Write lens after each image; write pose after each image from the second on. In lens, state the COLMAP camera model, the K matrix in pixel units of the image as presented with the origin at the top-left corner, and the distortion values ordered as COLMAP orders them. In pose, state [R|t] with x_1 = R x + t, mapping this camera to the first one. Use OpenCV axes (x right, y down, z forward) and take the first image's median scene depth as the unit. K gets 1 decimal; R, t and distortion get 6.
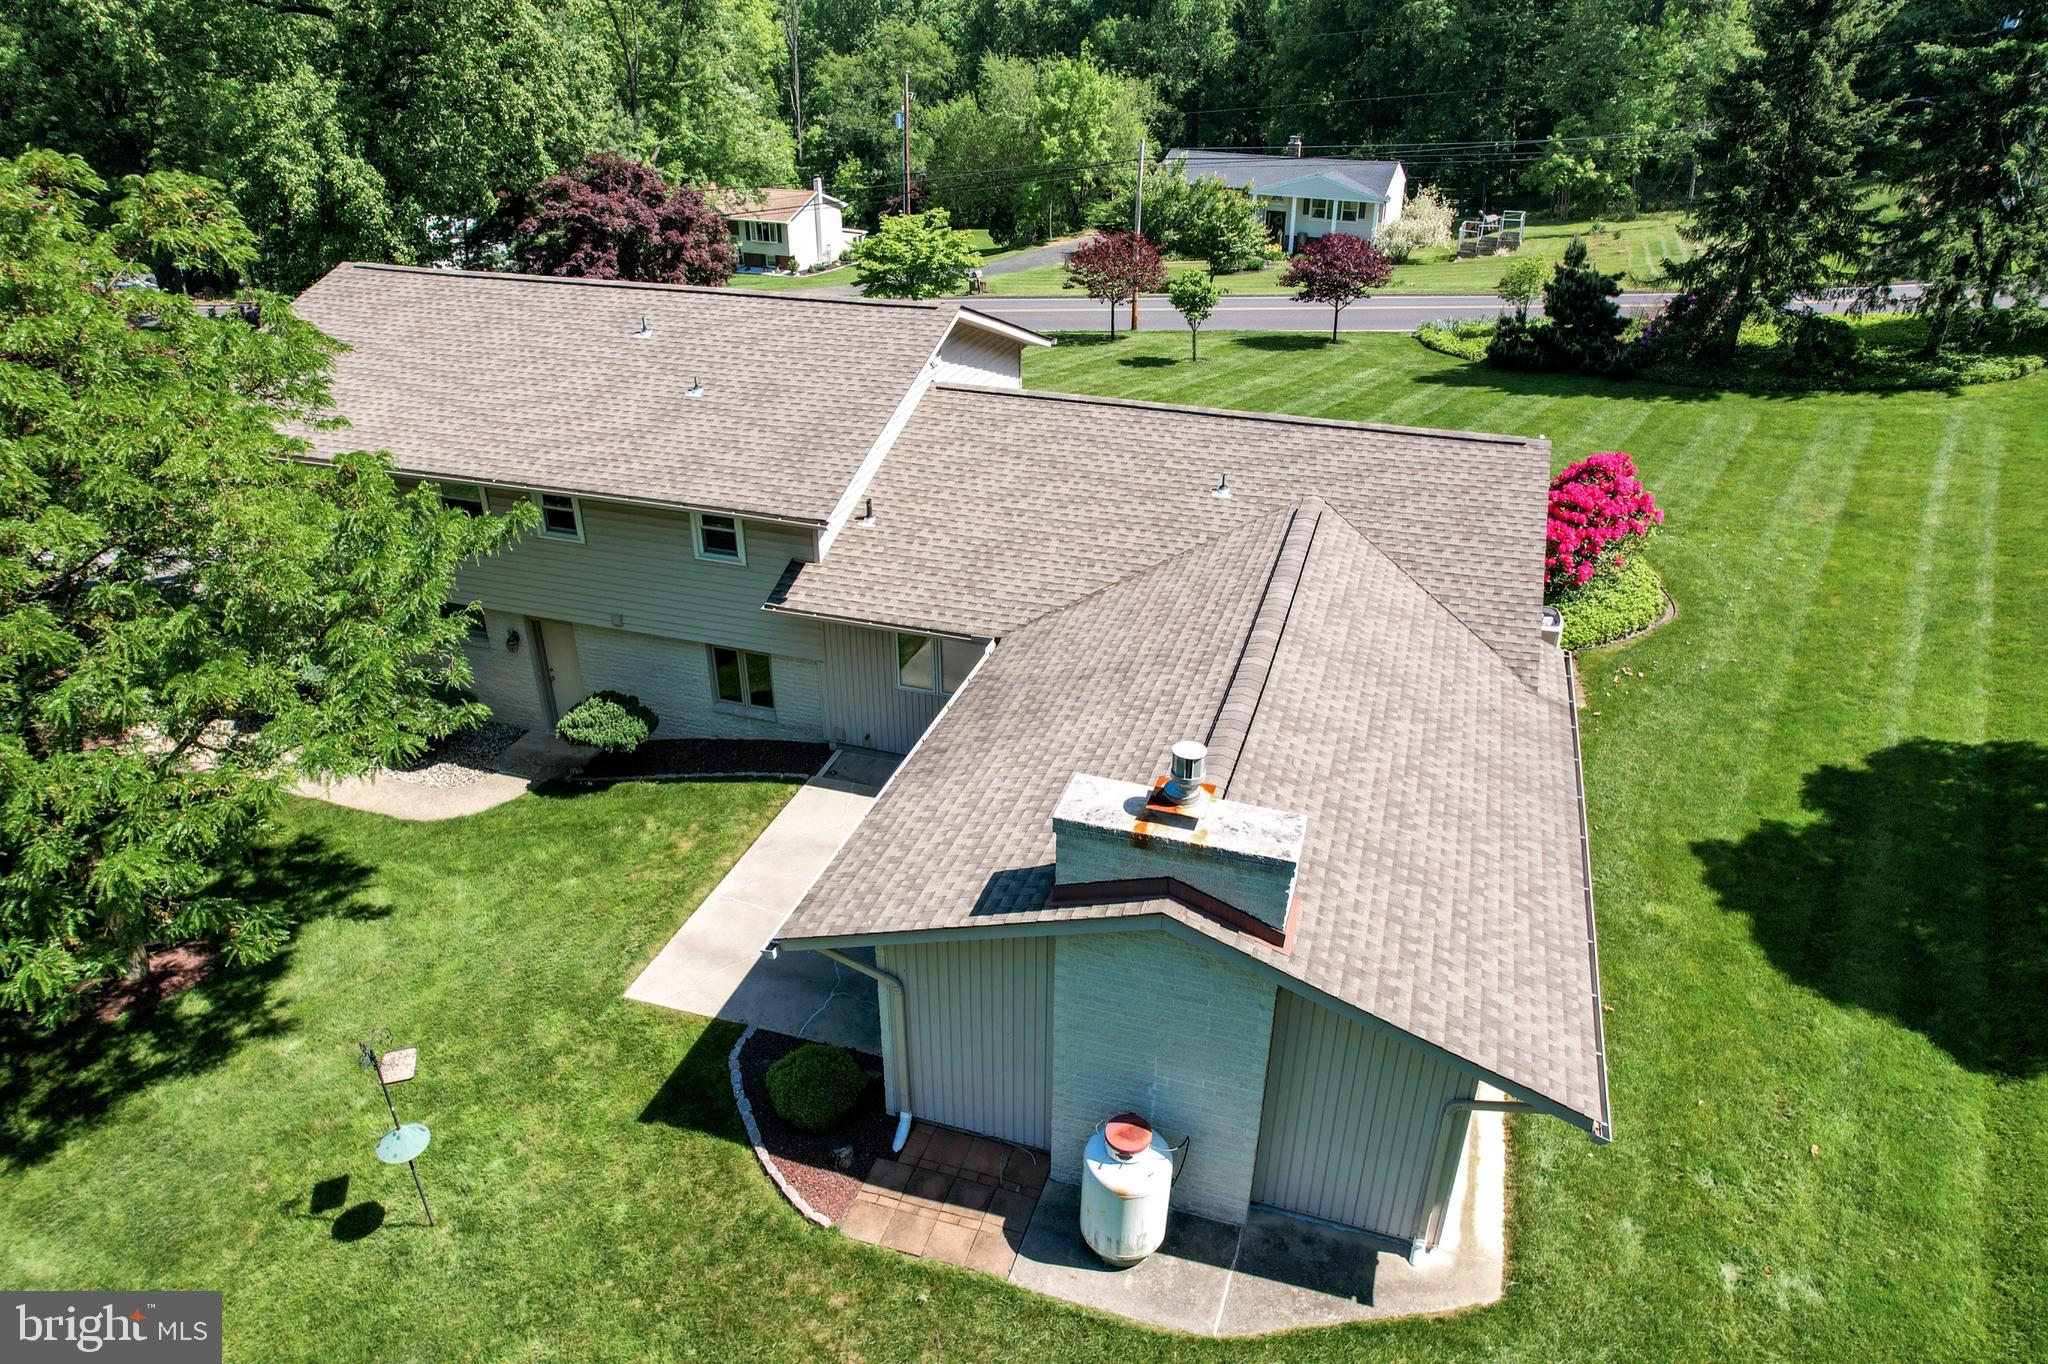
lens RADIAL K [[1312.1, 0, 1029.6], [0, 1312.1, 687.1], [0, 0, 1]] dist [-0.032259, 0.006354]
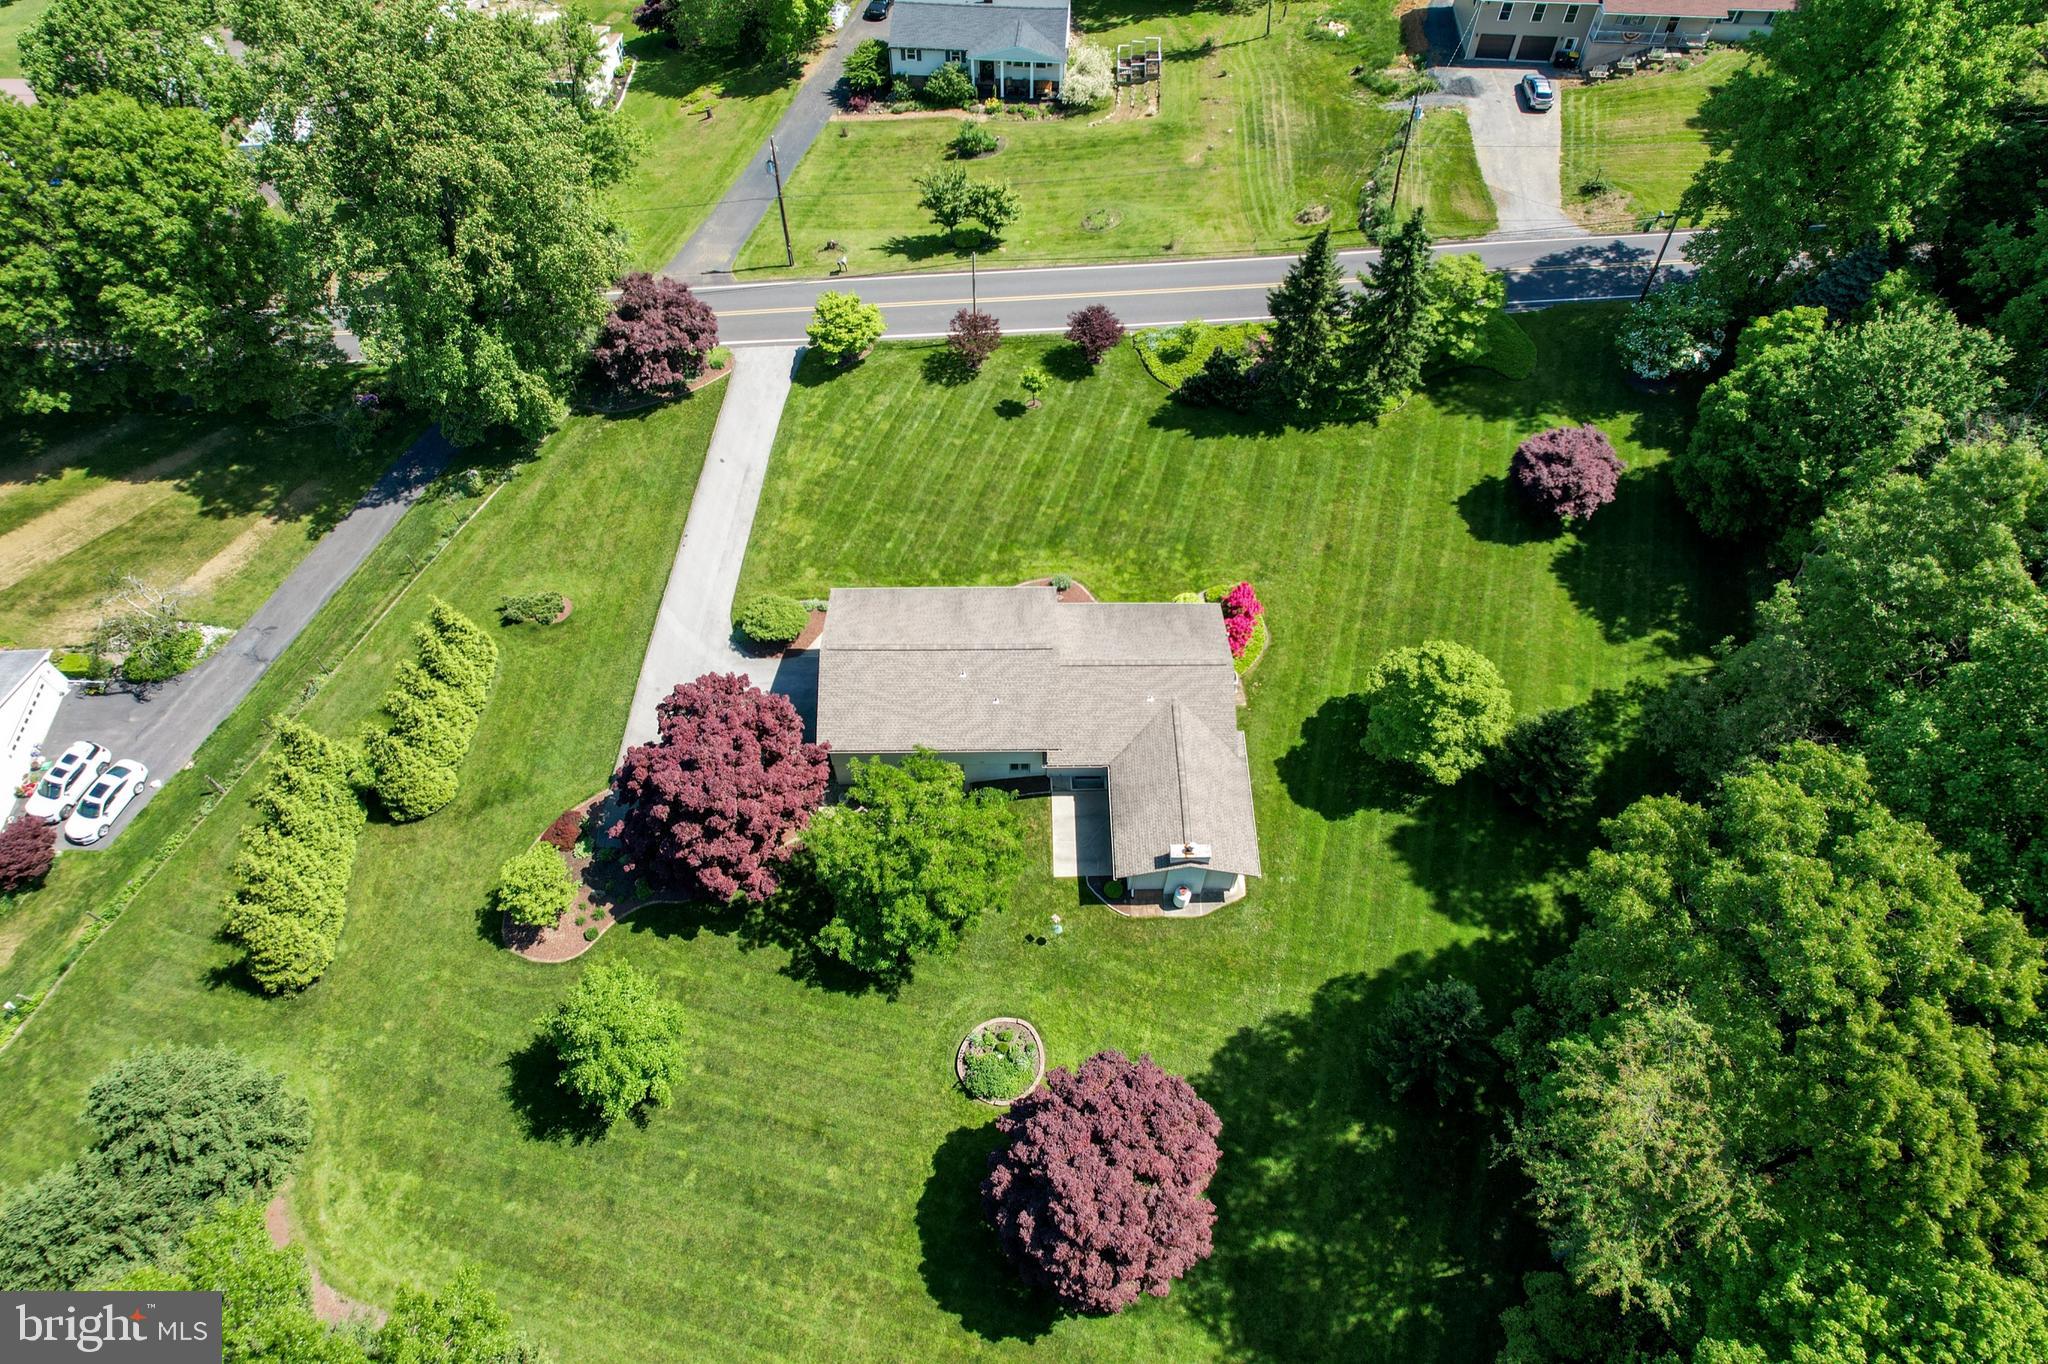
lens RADIAL K [[1312.1, 0, 1023.5], [0, 1312.1, 680.3], [0, 0, 1]] dist [-0.032259, 0.006354]
pose [[0.949460, -0.264459, 0.169078, -0.850667], [0.160031, 0.871231, 0.464054, -2.093685], [-0.270029, -0.413542, 0.869521, -2.214223]]
